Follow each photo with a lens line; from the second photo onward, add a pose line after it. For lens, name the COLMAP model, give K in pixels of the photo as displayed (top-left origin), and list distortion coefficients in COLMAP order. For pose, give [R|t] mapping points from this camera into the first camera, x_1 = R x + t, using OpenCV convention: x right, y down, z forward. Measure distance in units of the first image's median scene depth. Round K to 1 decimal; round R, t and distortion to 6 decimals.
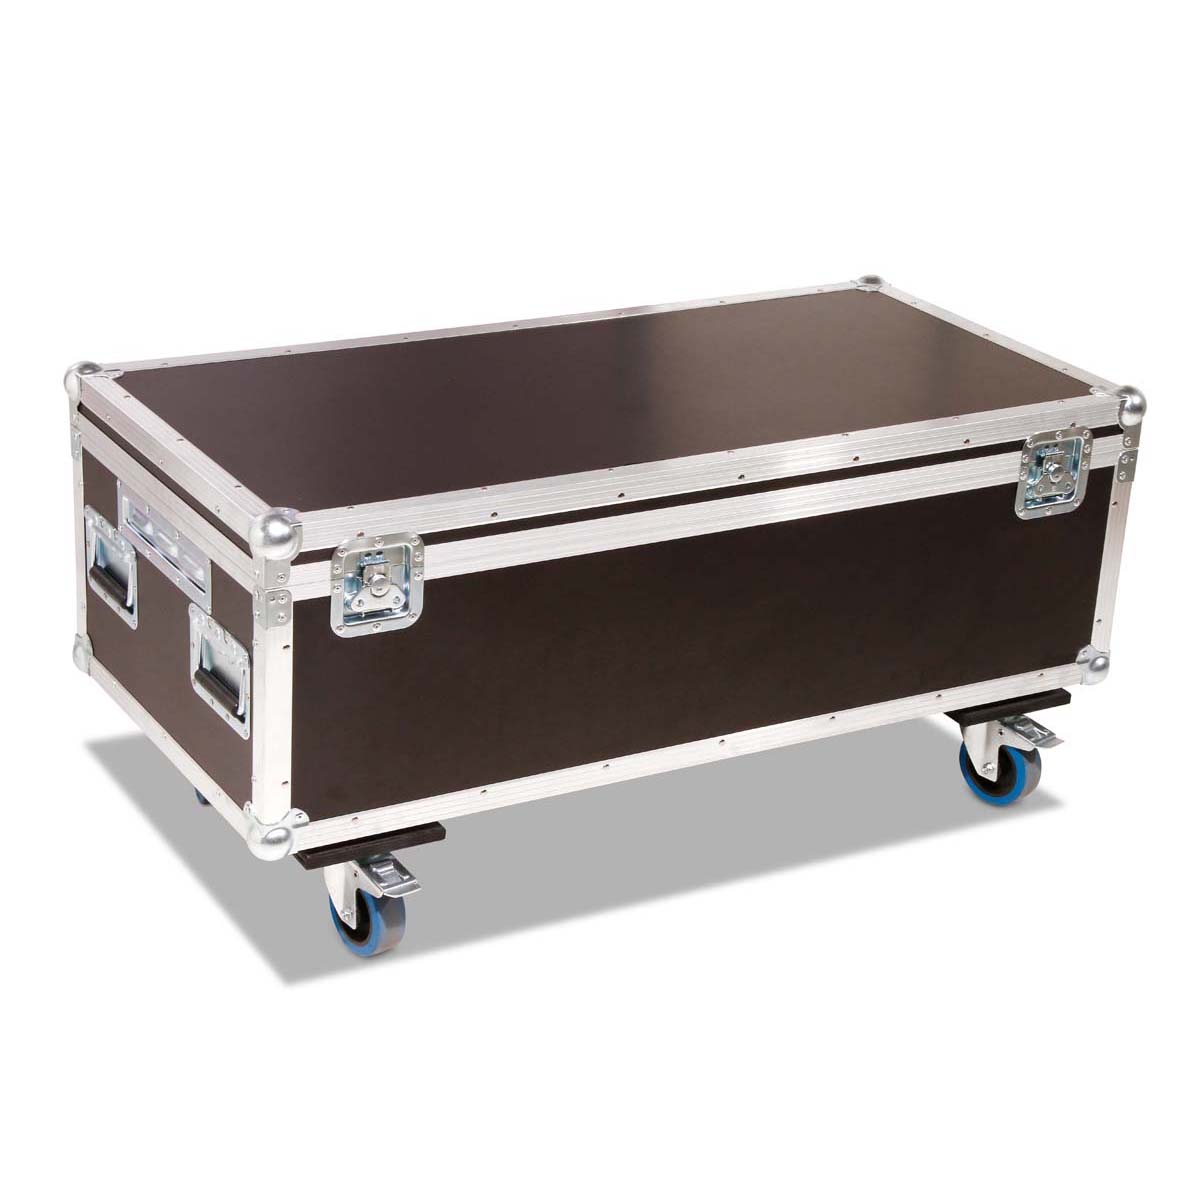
lens RADIAL K [[2769.4, 0, 623.4], [0, 2769.4, 621.1], [0, 0, 1]] dist [0.313269, -0.087098]
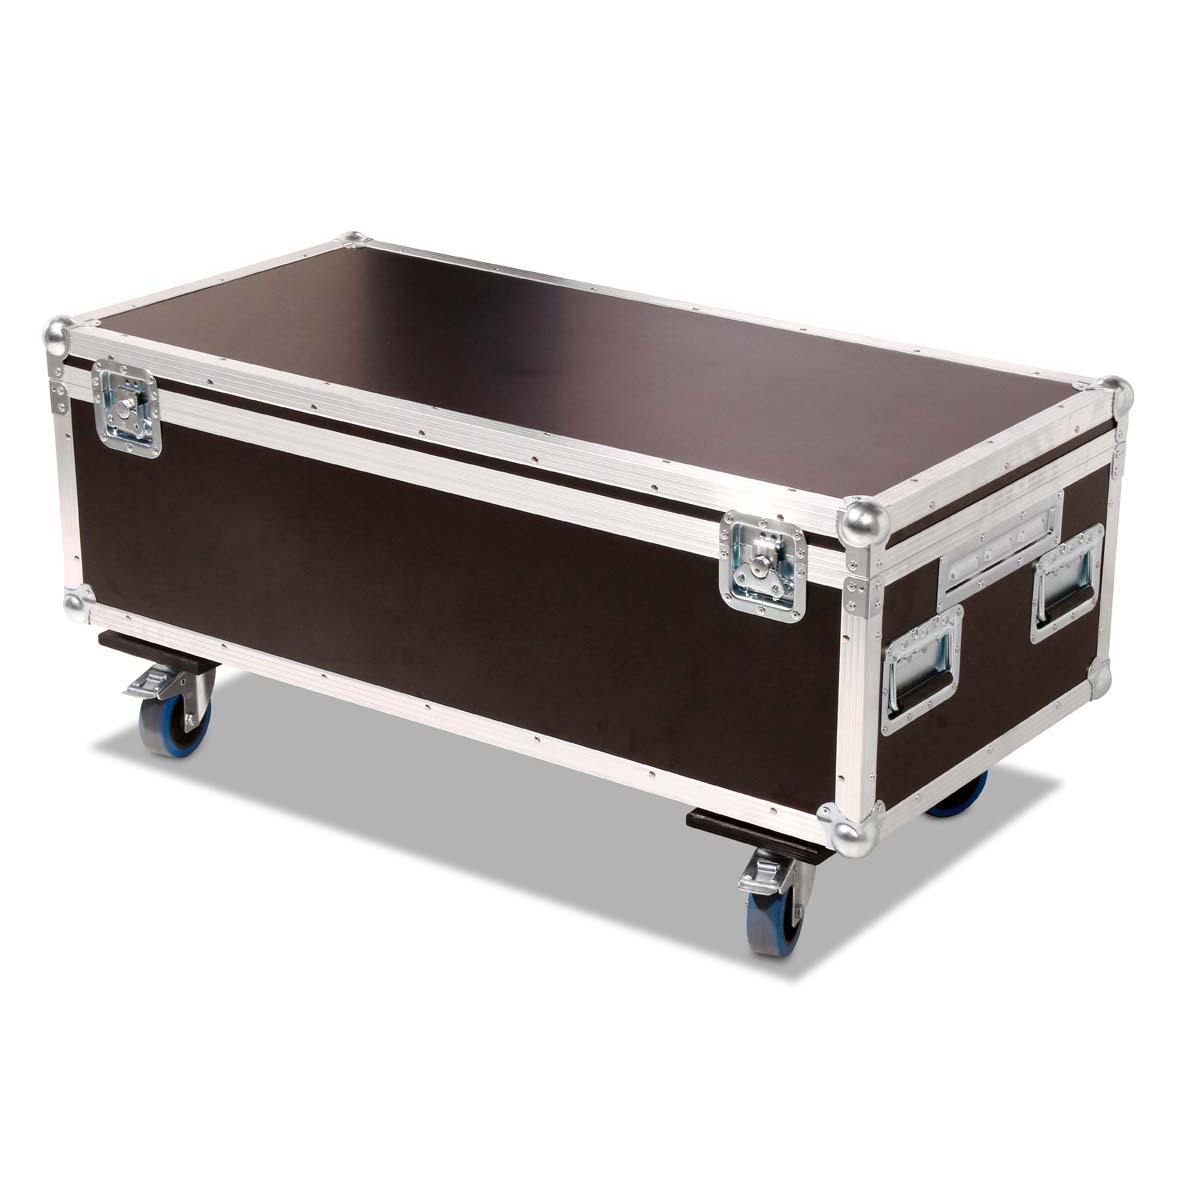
lens RADIAL K [[2841.4, 0, 575.7], [0, 2841.4, 600.3], [0, 0, 1]] dist [0.374105, -0.131969]
pose [[0.400401, 0.290316, -0.869135, 0.896692], [-0.332502, 0.929871, 0.157424, -0.162698], [0.853886, 0.225956, 0.468852, 0.552424]]
